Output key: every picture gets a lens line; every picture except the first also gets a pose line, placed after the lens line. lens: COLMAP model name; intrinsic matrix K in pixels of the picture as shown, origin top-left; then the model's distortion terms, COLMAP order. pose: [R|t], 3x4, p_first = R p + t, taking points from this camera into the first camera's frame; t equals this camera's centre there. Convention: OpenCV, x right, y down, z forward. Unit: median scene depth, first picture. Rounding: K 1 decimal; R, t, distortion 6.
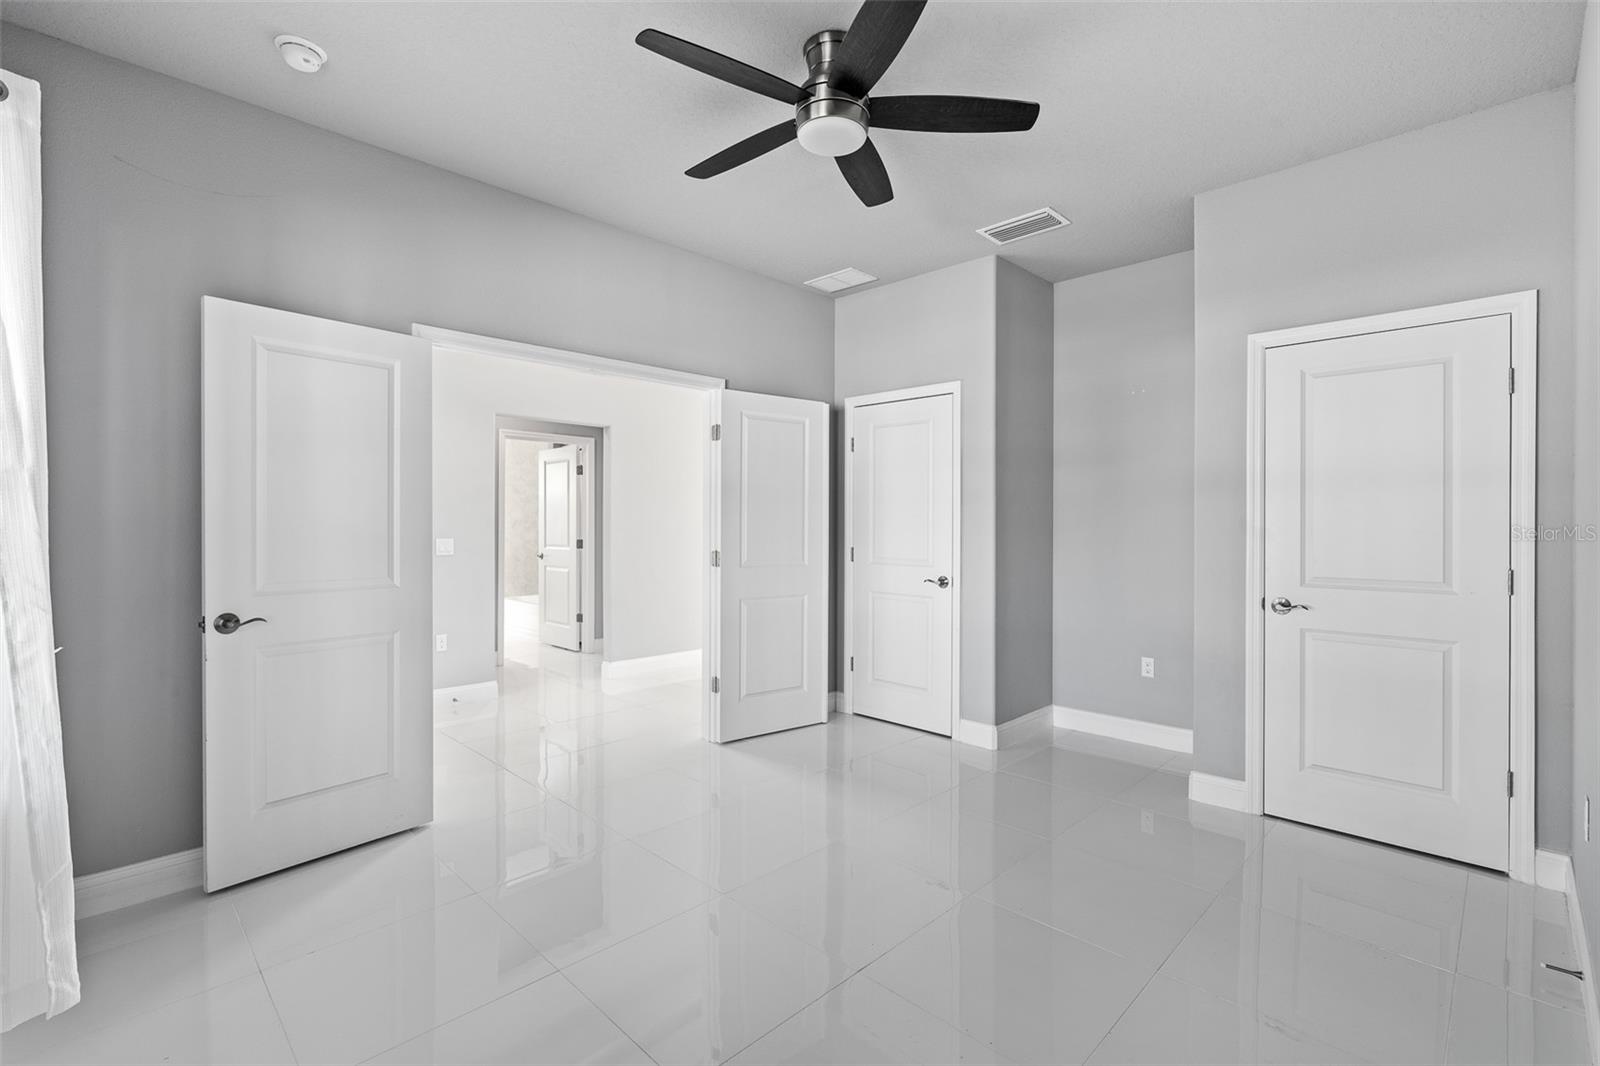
lens RADIAL K [[721.9, 0, 797.2], [0, 721.9, 527.4], [0, 0, 1]] dist [0.001434, 0.001112]
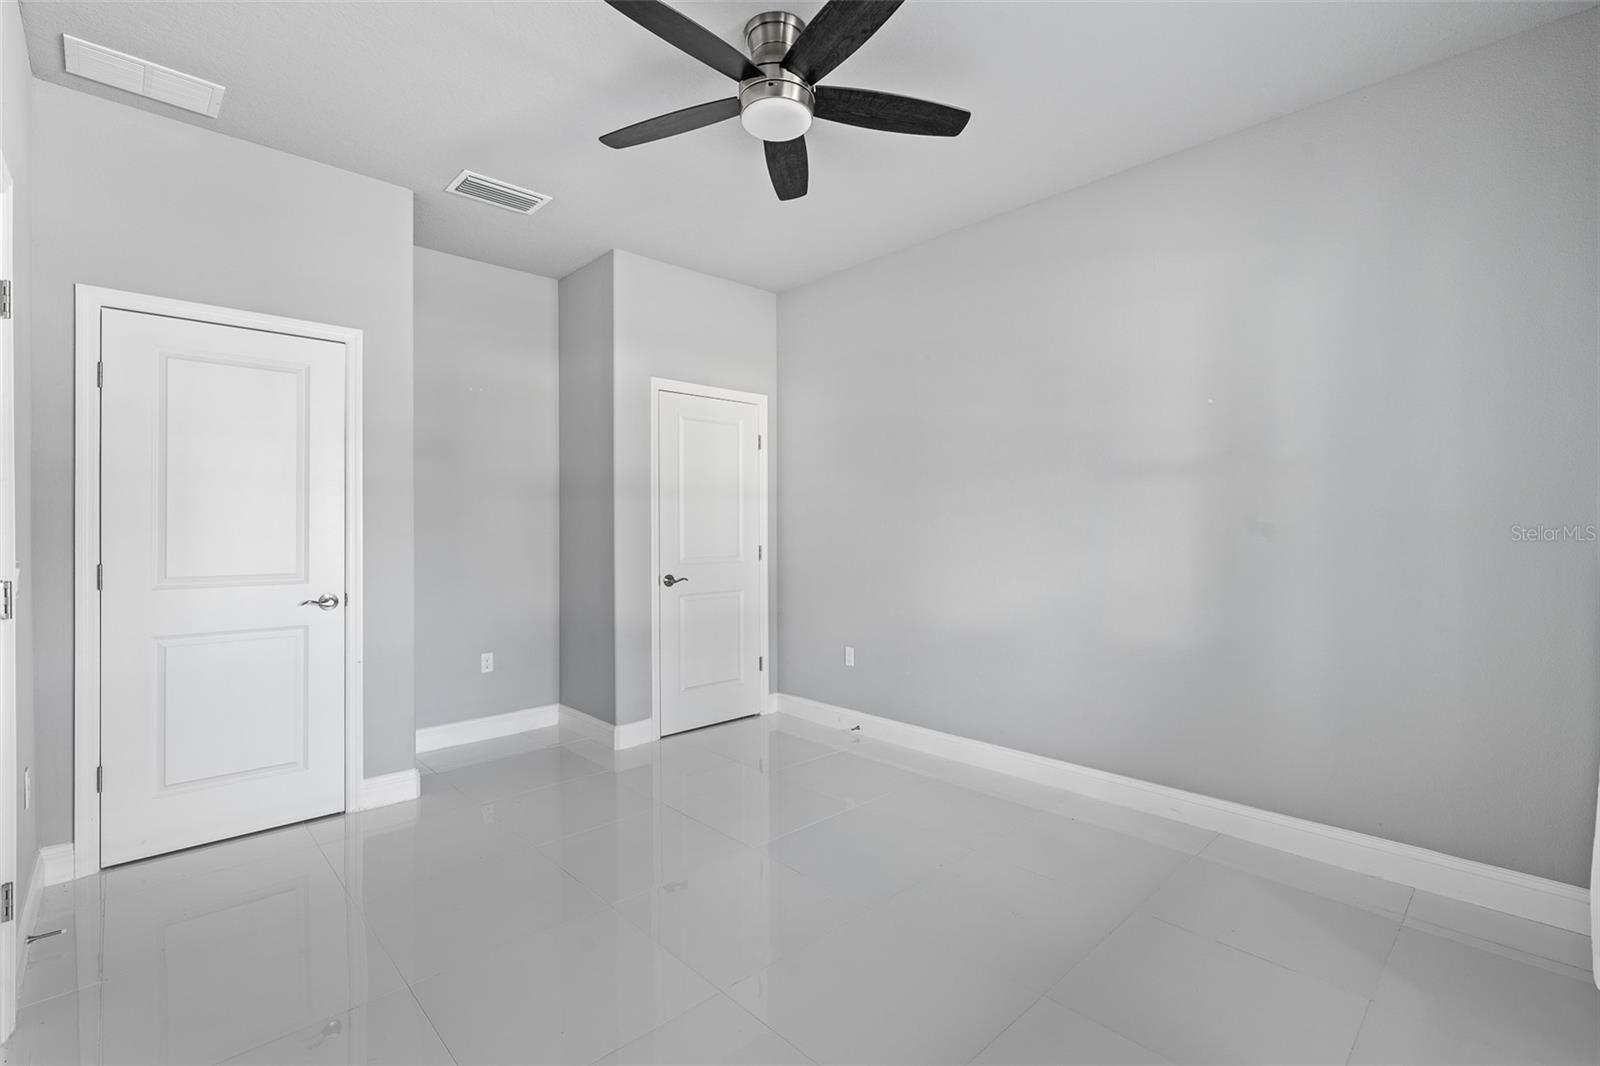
lens RADIAL K [[721.9, 0, 796.2], [0, 721.9, 527.0], [0, 0, 1]] dist [0.001434, 0.001112]
pose [[0.035027, -0.007290, 0.999360, -0.516581], [0.005508, 0.999960, 0.007102, -0.001685], [-0.999371, 0.005256, 0.035066, 0.530151]]
